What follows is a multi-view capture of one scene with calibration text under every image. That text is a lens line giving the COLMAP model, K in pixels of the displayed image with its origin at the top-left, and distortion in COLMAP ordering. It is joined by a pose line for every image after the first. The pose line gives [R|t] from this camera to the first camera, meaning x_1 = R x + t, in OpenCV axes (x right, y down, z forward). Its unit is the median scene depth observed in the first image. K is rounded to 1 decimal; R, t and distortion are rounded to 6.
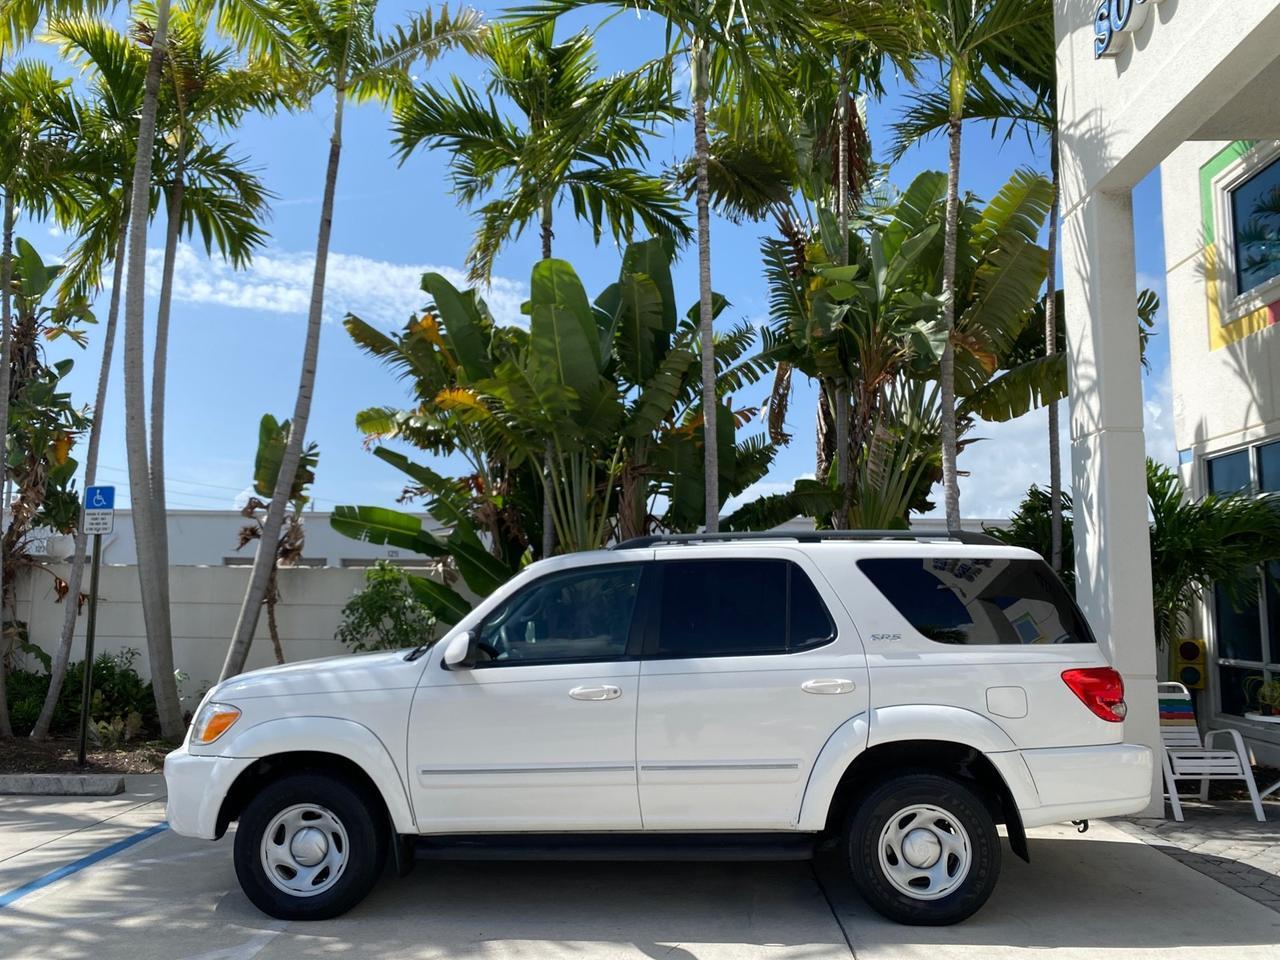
lens RADIAL K [[984.1, 0, 631.8], [0, 984.1, 481.2], [0, 0, 1]] dist [0.030751, -0.038102]
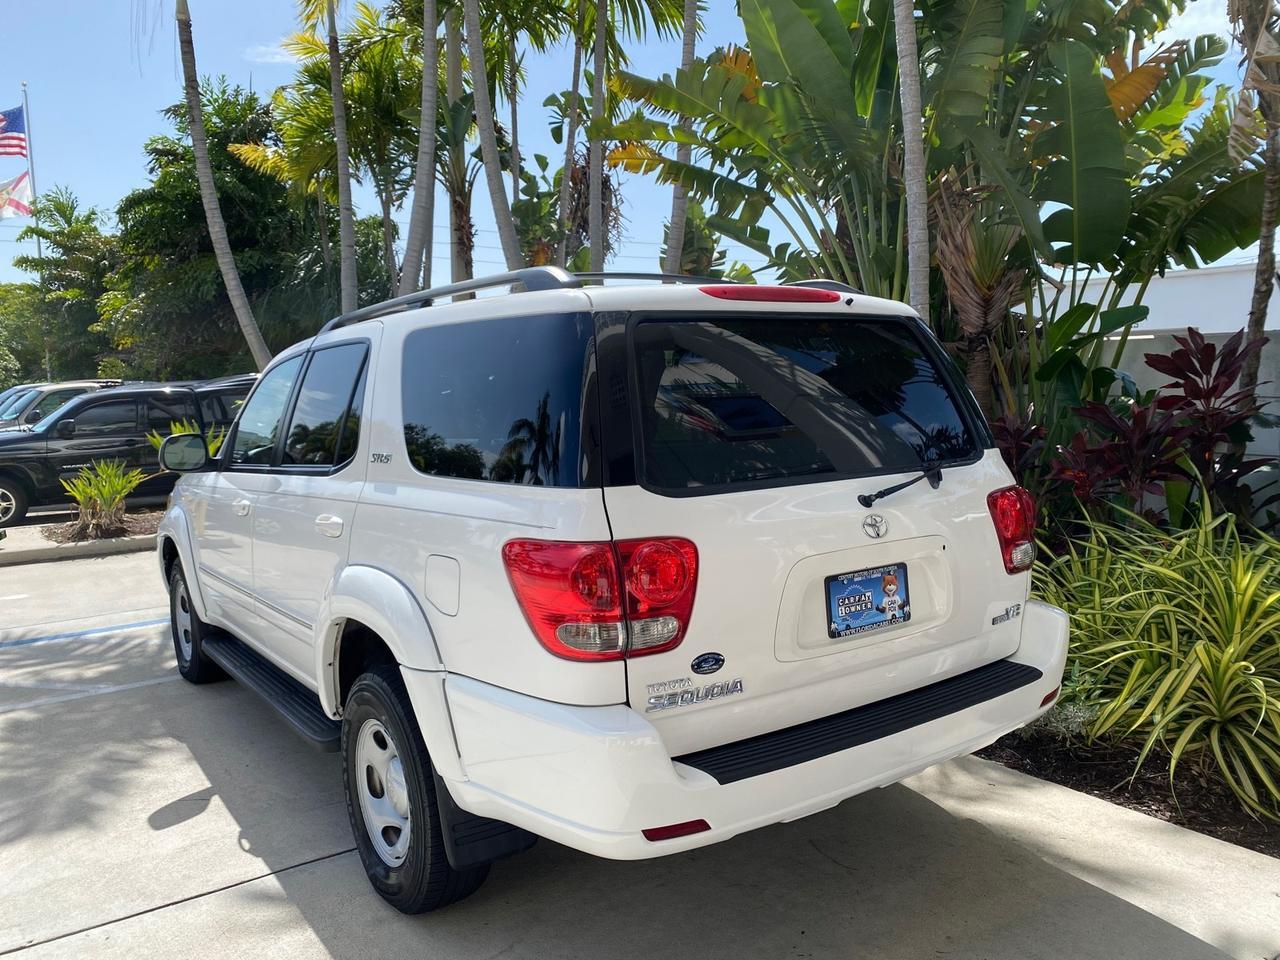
lens RADIAL K [[975.2, 0, 640.0], [0, 975.2, 480.0], [0, 0, 1]] dist [0.041057, -0.046850]
pose [[0.615327, 0.060448, -0.785951, 0.454648], [0.114567, 0.979611, 0.165038, 0.047976], [0.779902, -0.191596, 0.595855, 0.408771]]
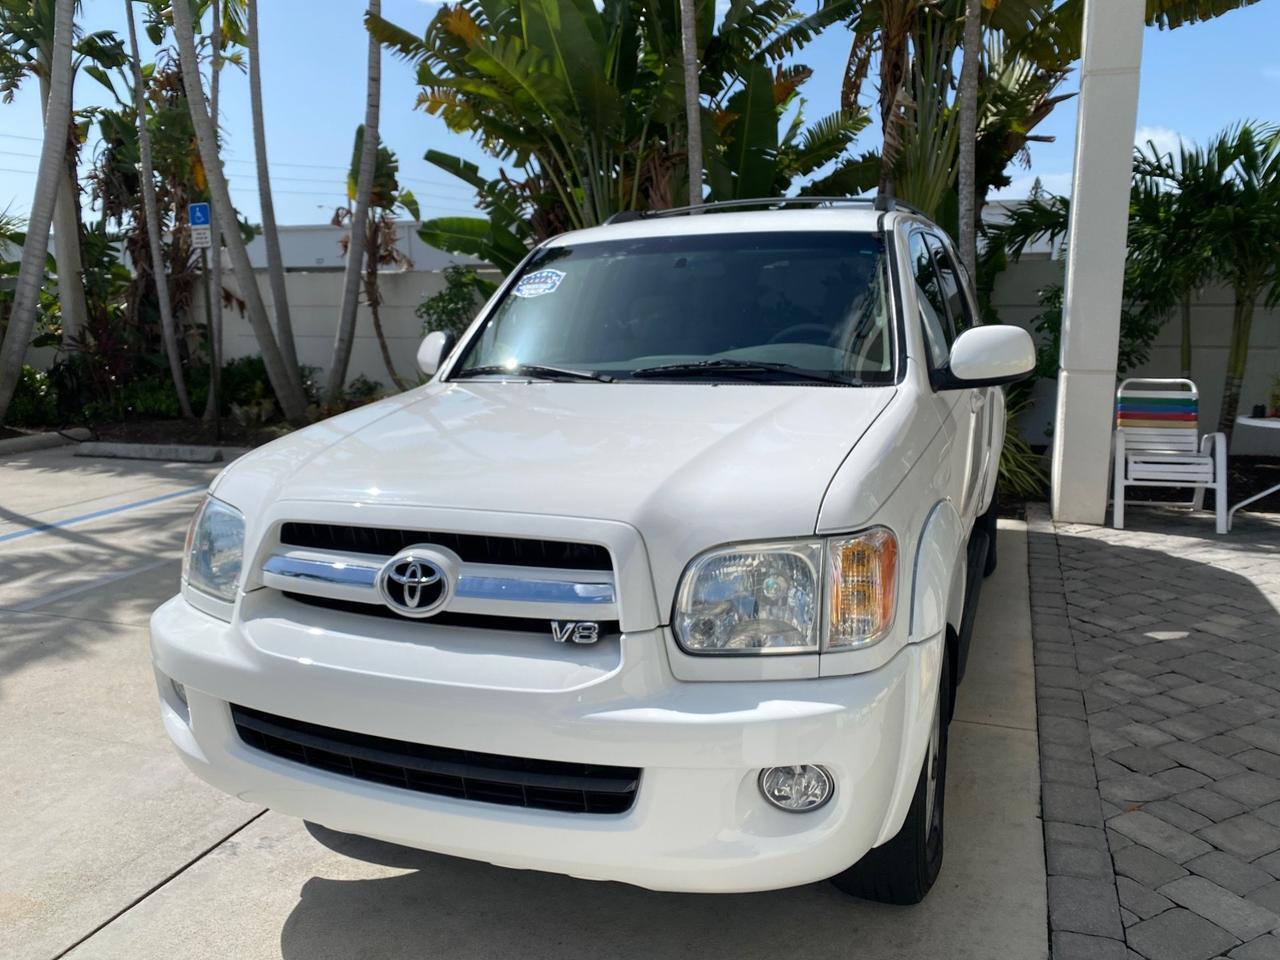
lens RADIAL K [[980.0, 0, 635.3], [0, 980.0, 480.1], [0, 0, 1]] dist [0.035084, -0.040602]
pose [[0.947671, 0.040119, -0.316717, 0.311457], [0.055605, 0.956165, 0.287500, 0.010245], [0.314368, -0.290067, 0.903899, 0.036732]]
